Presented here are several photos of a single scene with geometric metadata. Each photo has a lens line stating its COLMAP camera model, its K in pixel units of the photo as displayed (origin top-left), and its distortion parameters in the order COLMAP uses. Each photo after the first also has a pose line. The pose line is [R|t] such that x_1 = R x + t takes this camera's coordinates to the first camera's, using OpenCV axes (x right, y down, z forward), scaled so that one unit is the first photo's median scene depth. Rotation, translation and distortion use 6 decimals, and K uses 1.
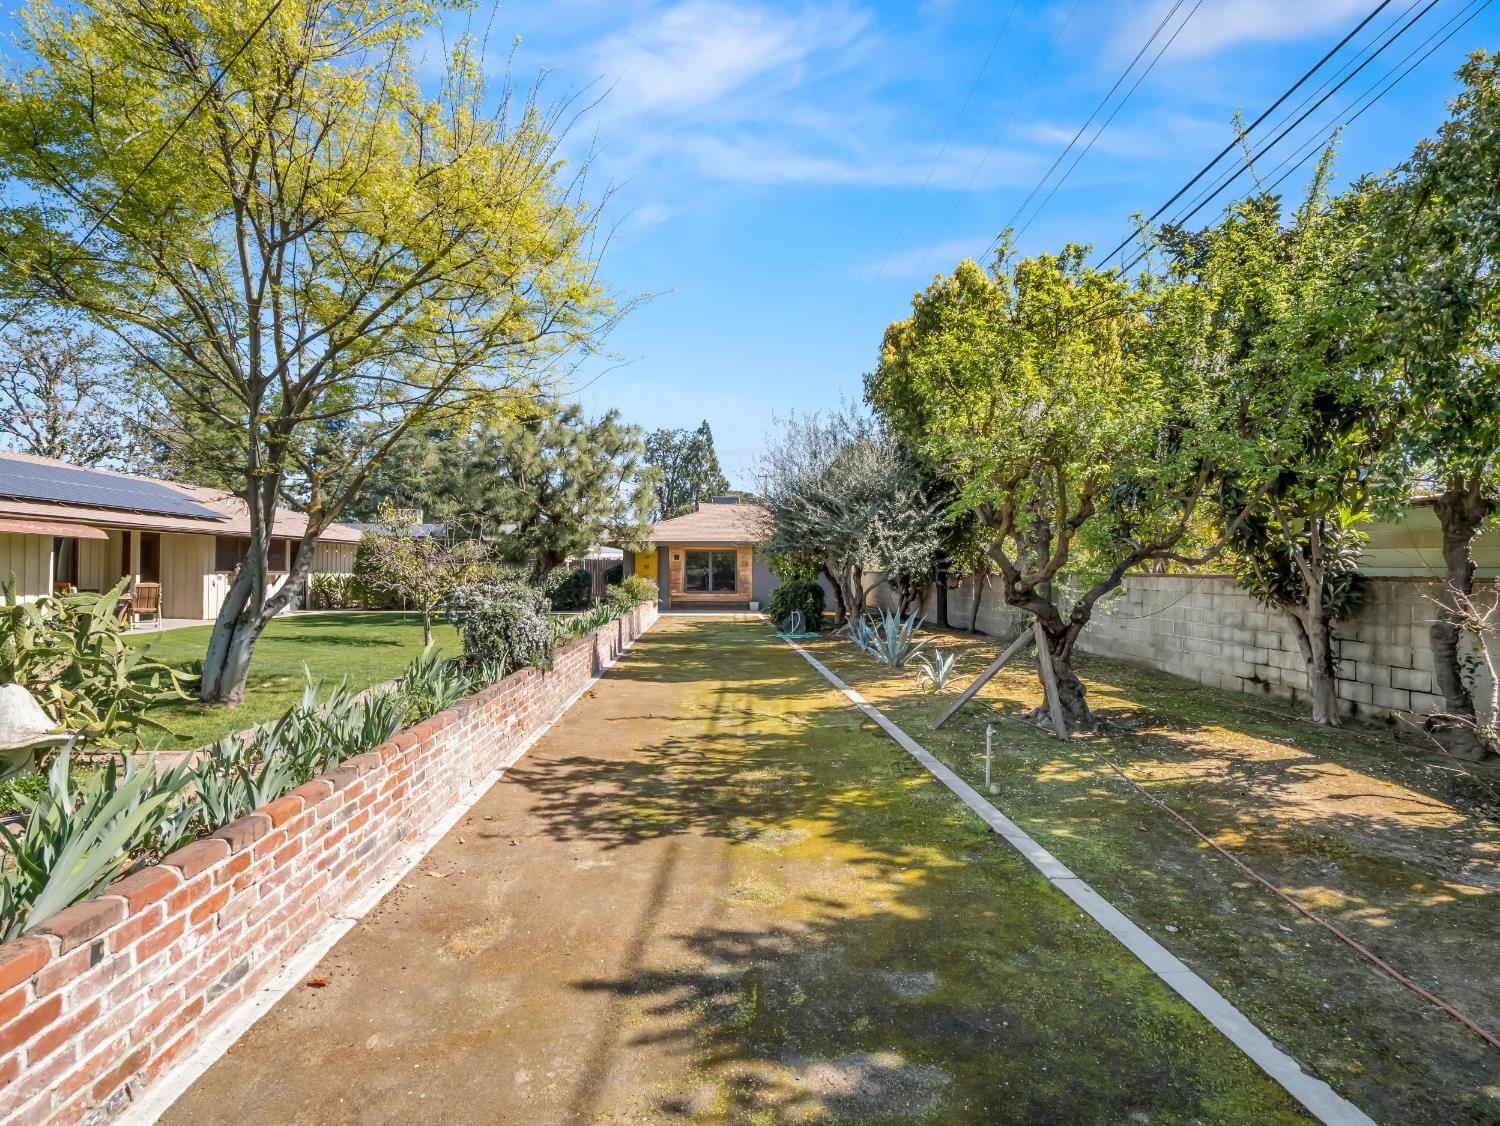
lens RADIAL K [[759.3, 0, 729.6], [0, 759.3, 561.9], [0, 0, 1]] dist [-0.009744, 0.000376]
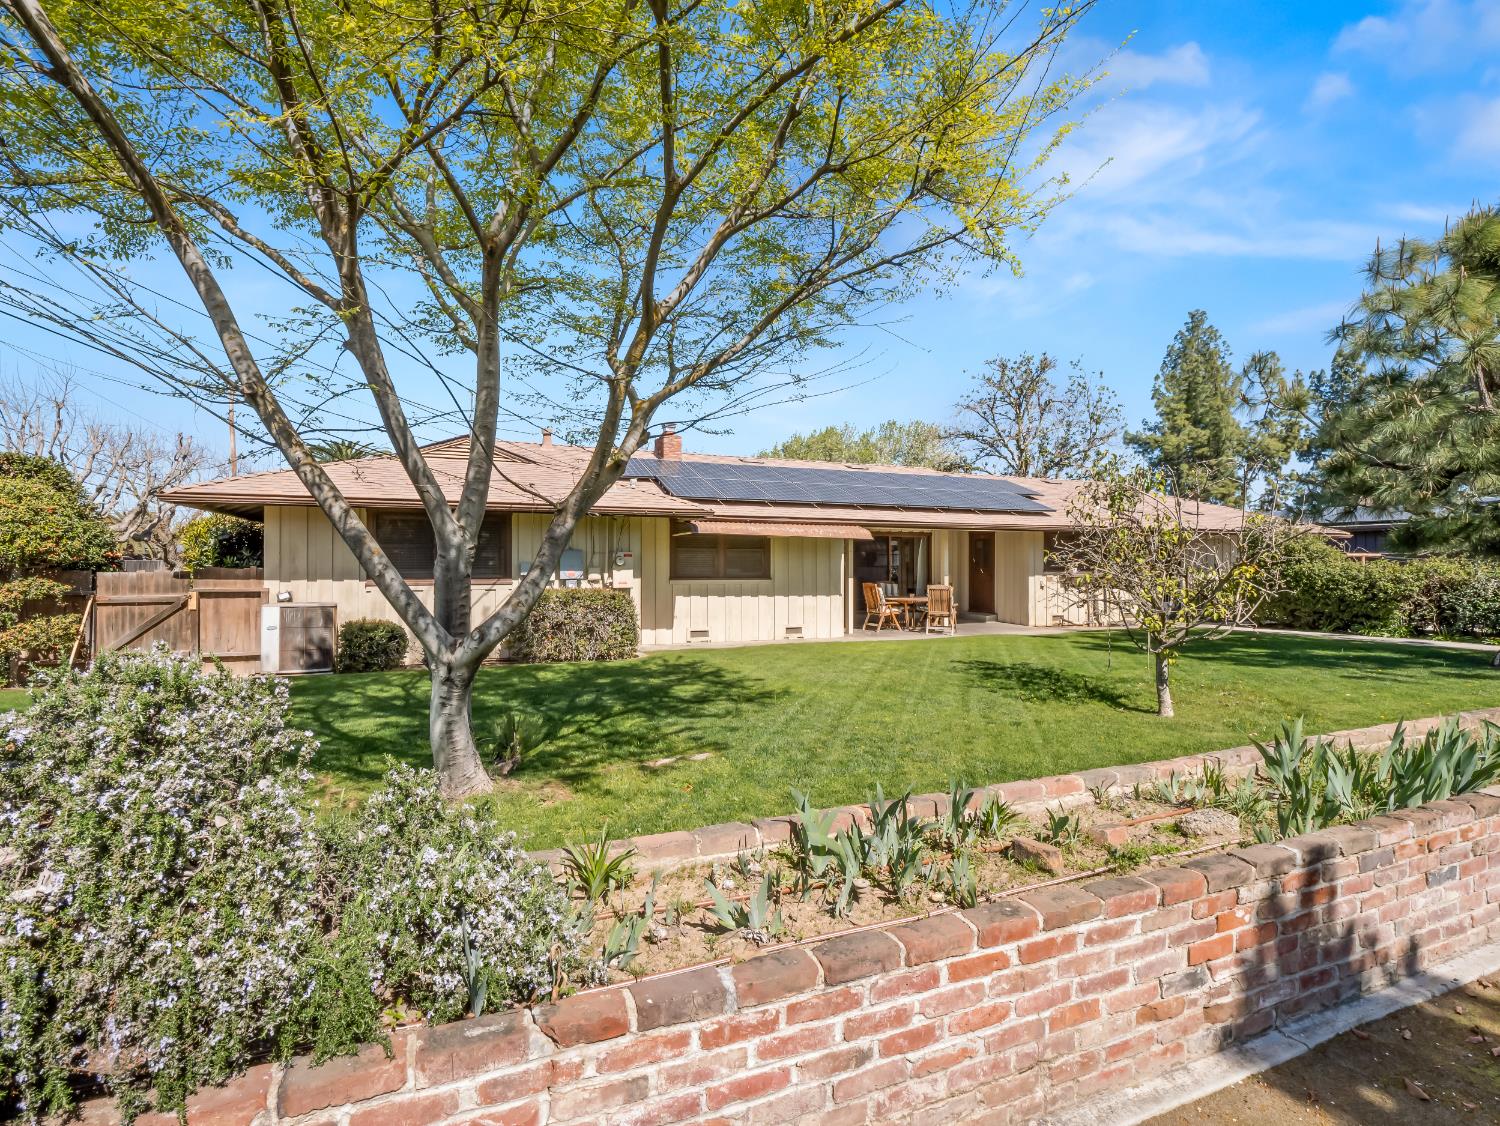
lens RADIAL K [[719.9, 0, 757.7], [0, 719.9, 563.8], [0, 0, 1]] dist [-0.015744, -0.000483]
pose [[0.348218, -0.008285, -0.937377, -0.091251], [0.012973, 0.999908, -0.004019, 0.010699], [0.937324, -0.010761, 0.348293, 2.027773]]
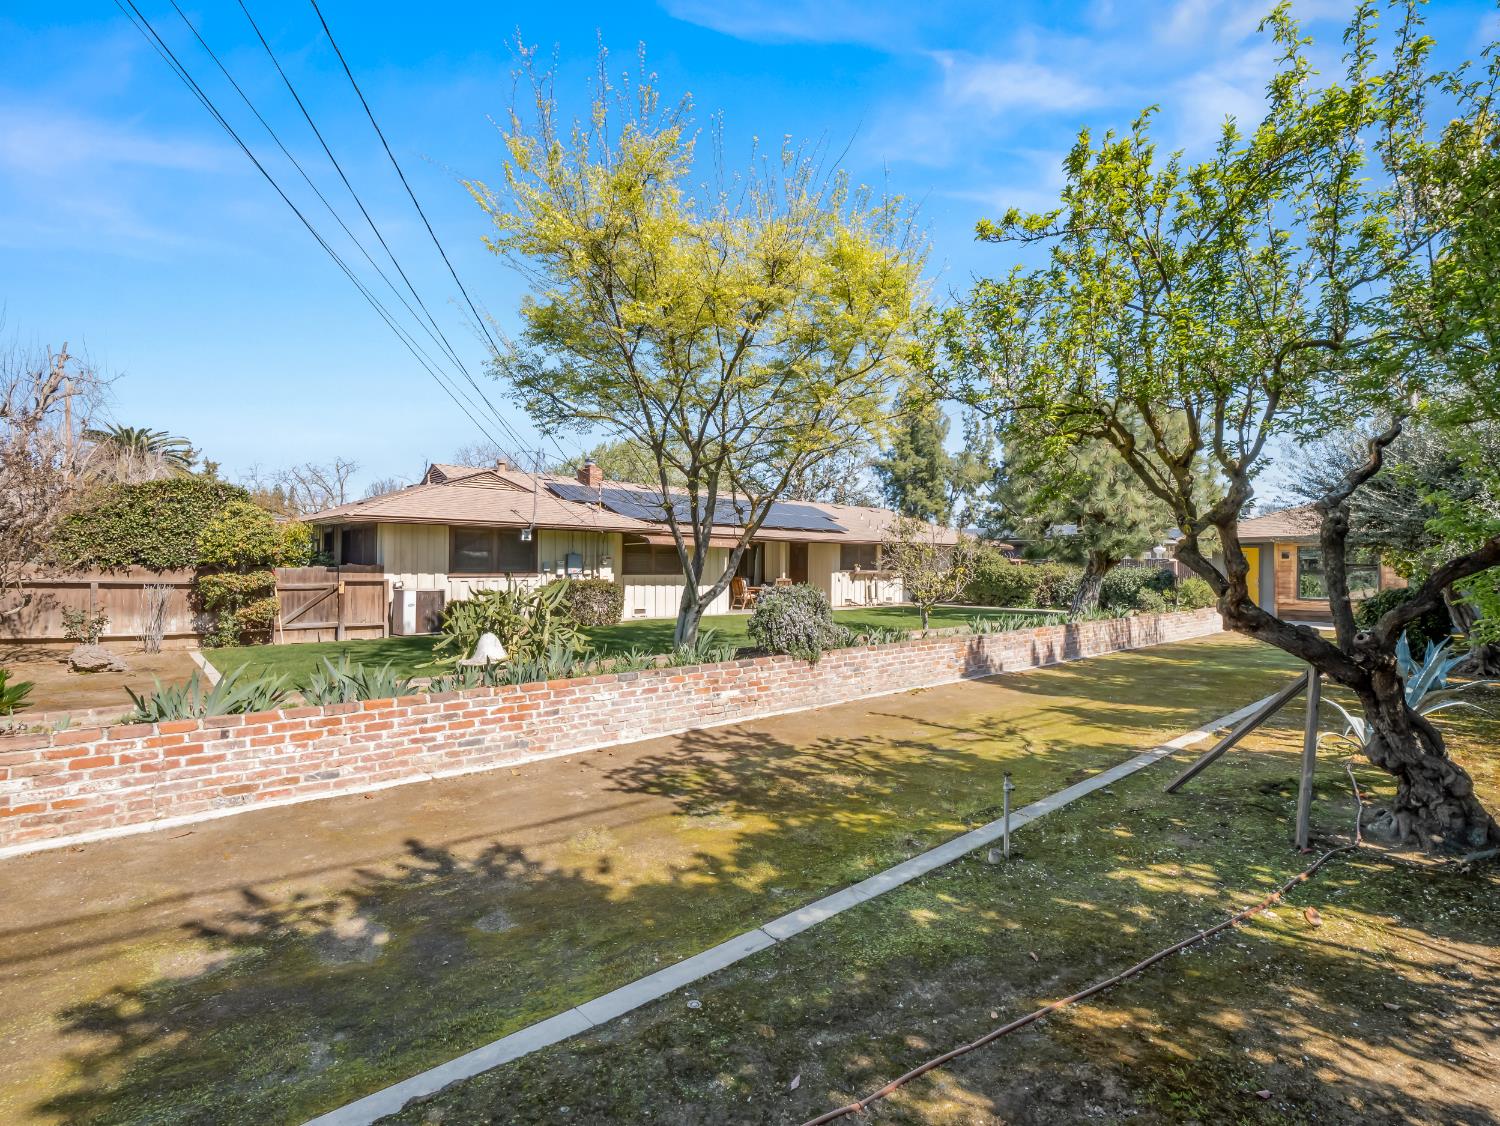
lens RADIAL K [[719.9, 0, 749.2], [0, 719.9, 560.7], [0, 0, 1]] dist [-0.015744, -0.000483]
pose [[0.631724, -0.004845, -0.775178, 0.976619], [0.005257, 0.999984, -0.001967, -0.012336], [0.775175, -0.002832, 0.631740, 0.418382]]
